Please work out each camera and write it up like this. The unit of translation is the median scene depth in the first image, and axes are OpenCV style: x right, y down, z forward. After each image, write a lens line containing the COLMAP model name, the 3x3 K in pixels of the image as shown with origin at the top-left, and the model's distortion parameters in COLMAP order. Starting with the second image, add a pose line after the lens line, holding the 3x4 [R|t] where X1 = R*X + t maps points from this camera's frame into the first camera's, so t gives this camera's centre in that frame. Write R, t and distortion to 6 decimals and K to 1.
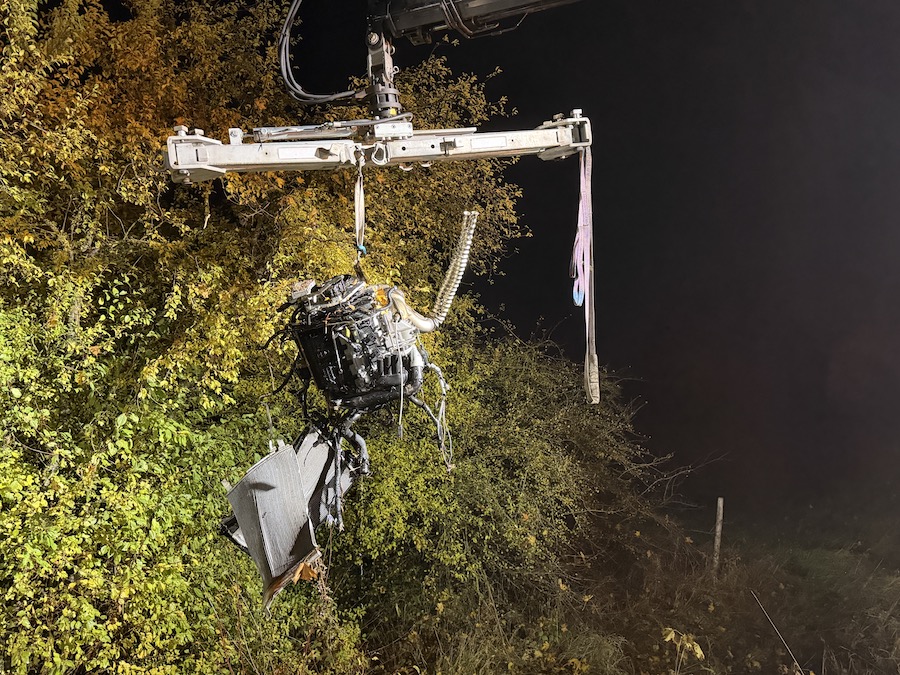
lens RADIAL K [[726.6, 0, 448.8], [0, 726.6, 335.2], [0, 0, 1]] dist [-0.003795, -0.012661]
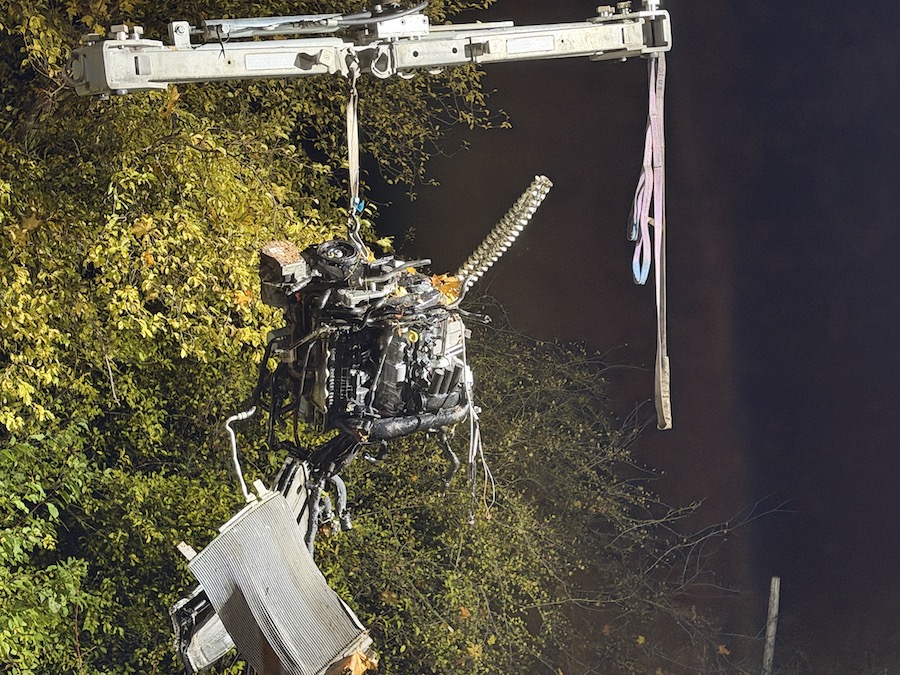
lens RADIAL K [[1684.9, 0, 449.8], [0, 1684.9, 339.8], [0, 0, 1]] dist [-0.180204, 0.000000]
pose [[0.981358, 0.012394, 0.191789, -0.306588], [-0.024378, 0.997885, 0.060253, -0.080391], [-0.190637, -0.063805, 0.979585, -0.518467]]
